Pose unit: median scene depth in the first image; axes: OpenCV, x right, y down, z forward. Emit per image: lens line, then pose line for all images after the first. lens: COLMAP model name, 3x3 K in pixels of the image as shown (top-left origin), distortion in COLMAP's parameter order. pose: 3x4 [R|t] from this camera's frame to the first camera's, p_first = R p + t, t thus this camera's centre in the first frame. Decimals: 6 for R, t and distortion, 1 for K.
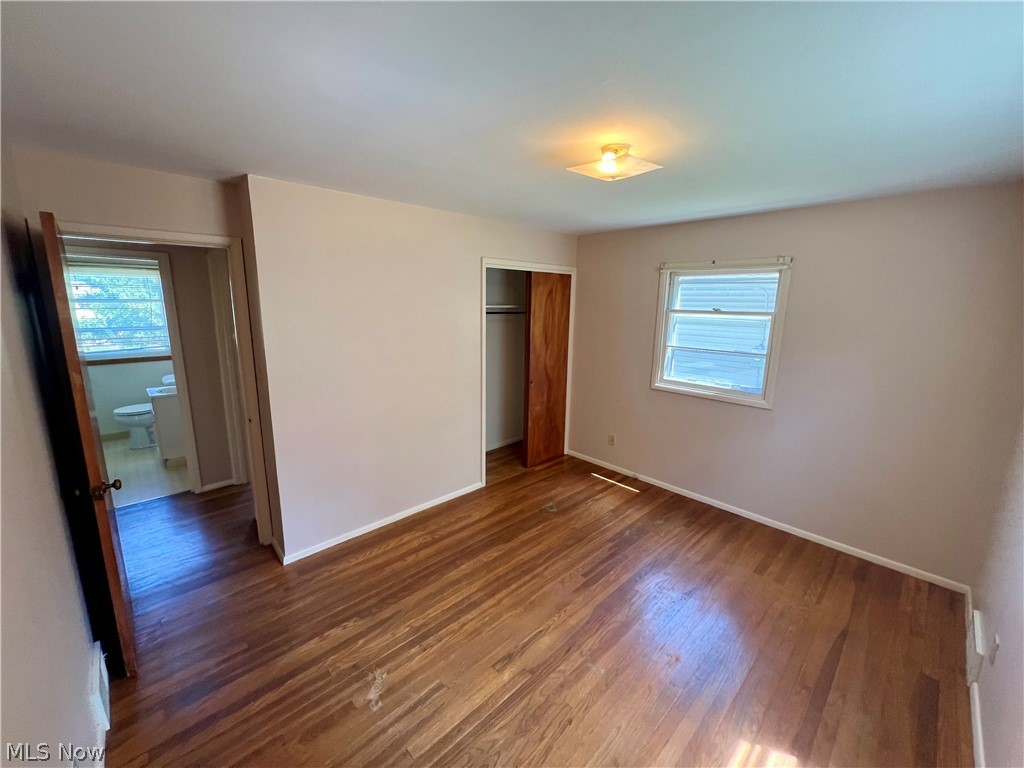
lens RADIAL K [[410.2, 0, 510.0], [0, 410.2, 382.1], [0, 0, 1]] dist [-0.003522, 0.000833]
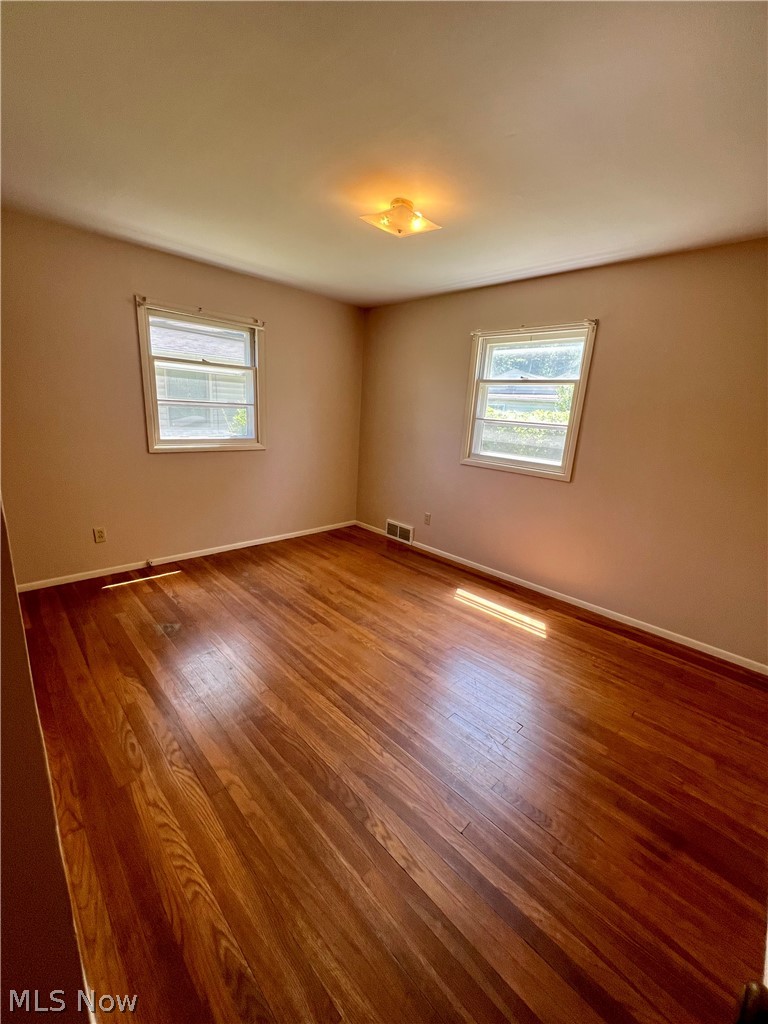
lens RADIAL K [[410.2, 0, 386.6], [0, 410.2, 509.5], [0, 0, 1]] dist [-0.003522, 0.000833]
pose [[-0.020318, -0.255199, 0.966675, -0.630412], [0.139261, 0.956727, 0.255500, -0.026269], [-0.990047, 0.139811, 0.016101, 0.660924]]
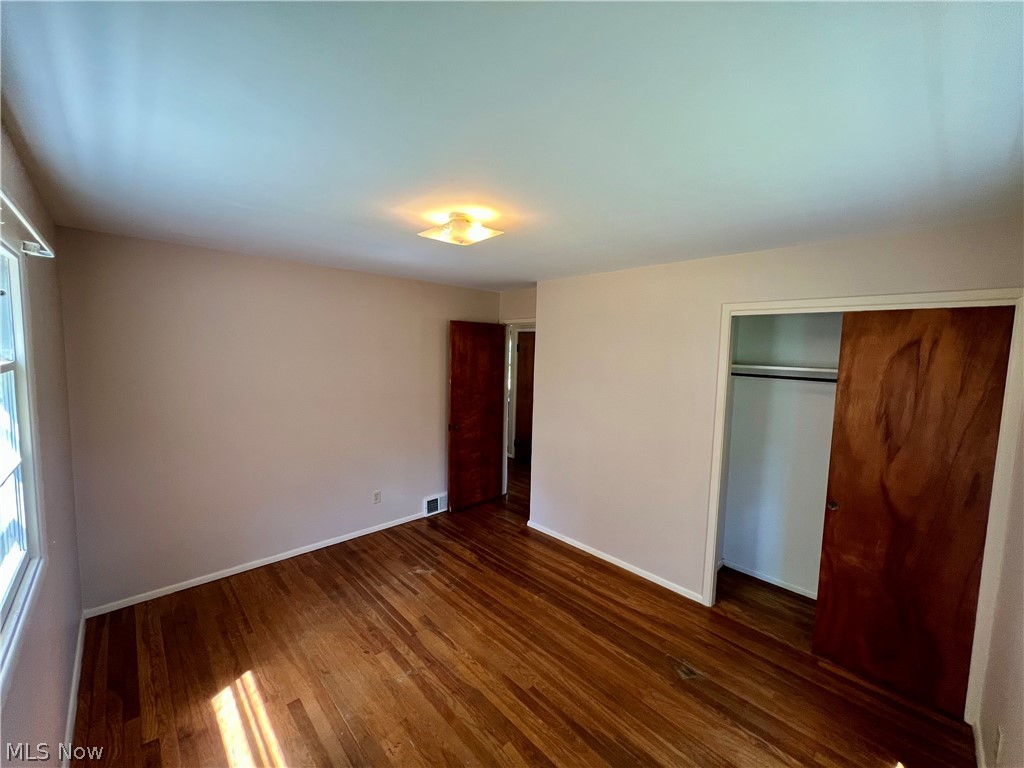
lens RADIAL K [[410.2, 0, 510.0], [0, 410.2, 382.1], [0, 0, 1]] dist [-0.003522, 0.000833]
pose [[0.000317, 0.069010, -0.997616, 0.811762], [-0.222241, 0.972672, 0.067214, -0.136131], [0.974992, 0.221690, 0.015645, 0.700712]]
